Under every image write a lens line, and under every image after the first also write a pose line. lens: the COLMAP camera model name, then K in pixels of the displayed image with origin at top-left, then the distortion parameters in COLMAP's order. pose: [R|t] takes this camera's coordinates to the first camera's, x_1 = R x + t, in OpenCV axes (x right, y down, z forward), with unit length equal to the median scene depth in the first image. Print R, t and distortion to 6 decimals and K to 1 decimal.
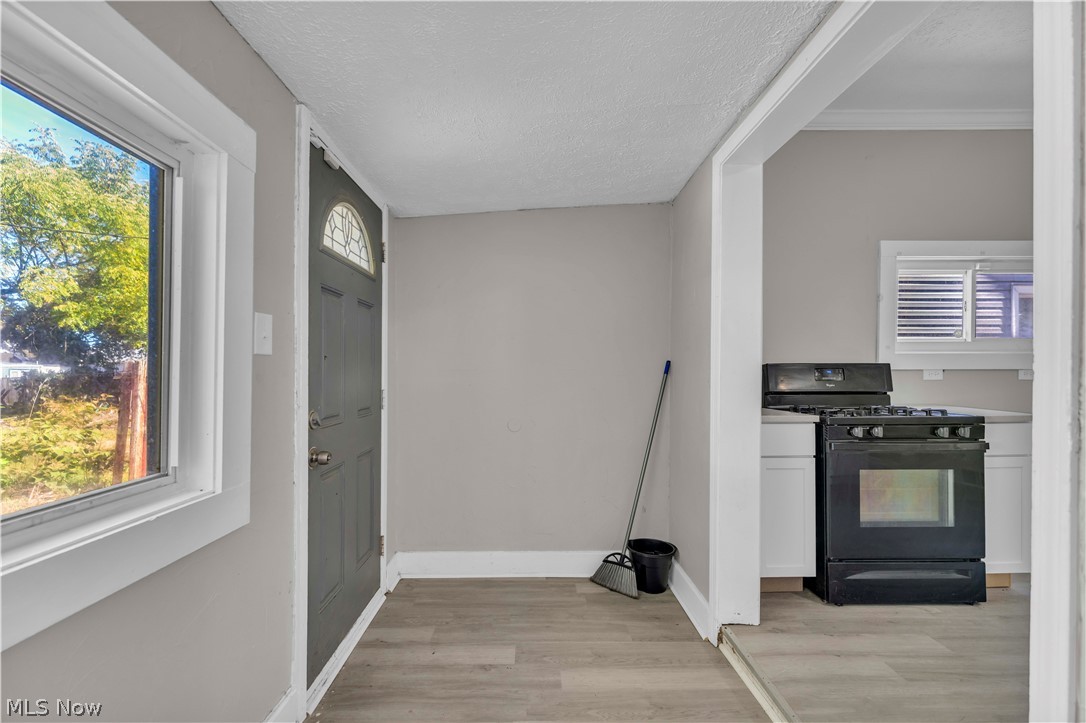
lens RADIAL K [[456.4, 0, 539.8], [0, 456.4, 368.2], [0, 0, 1]] dist [0.001379, 0.000272]
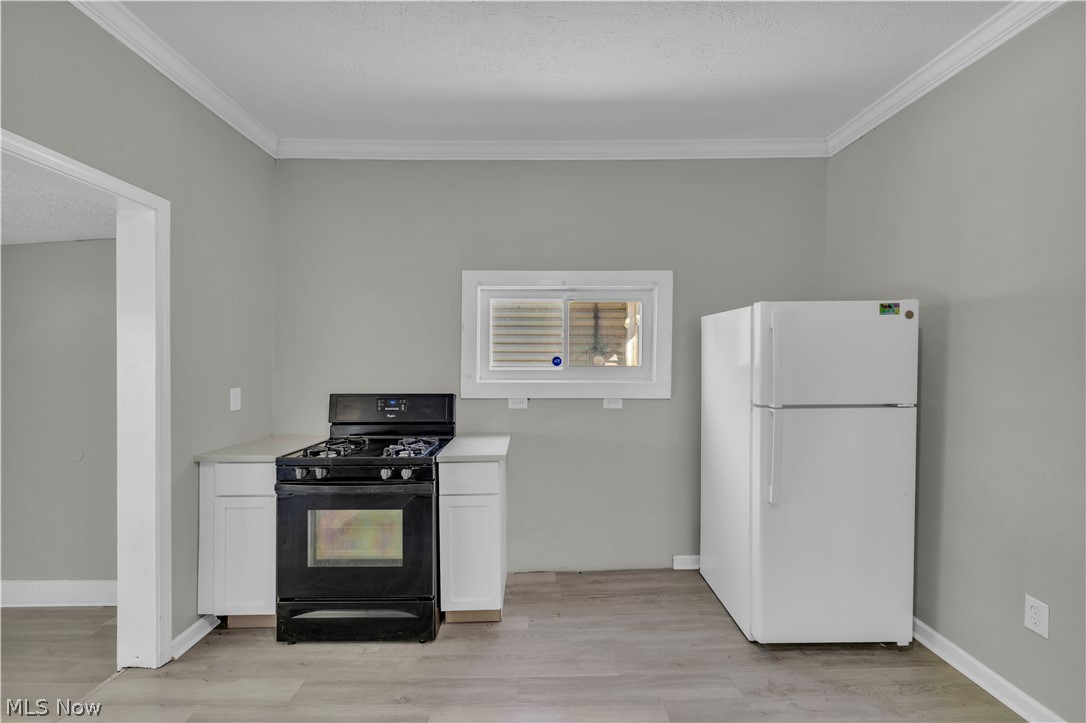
lens RADIAL K [[450.8, 0, 543.0], [0, 450.8, 361.5], [0, 0, 1]] dist [0.001479, -0.000052]
pose [[0.999992, 0.002925, 0.002755, 1.182645], [-0.002933, 0.999991, 0.002965, -0.105350], [-0.002746, -0.002973, 0.999992, 0.005847]]
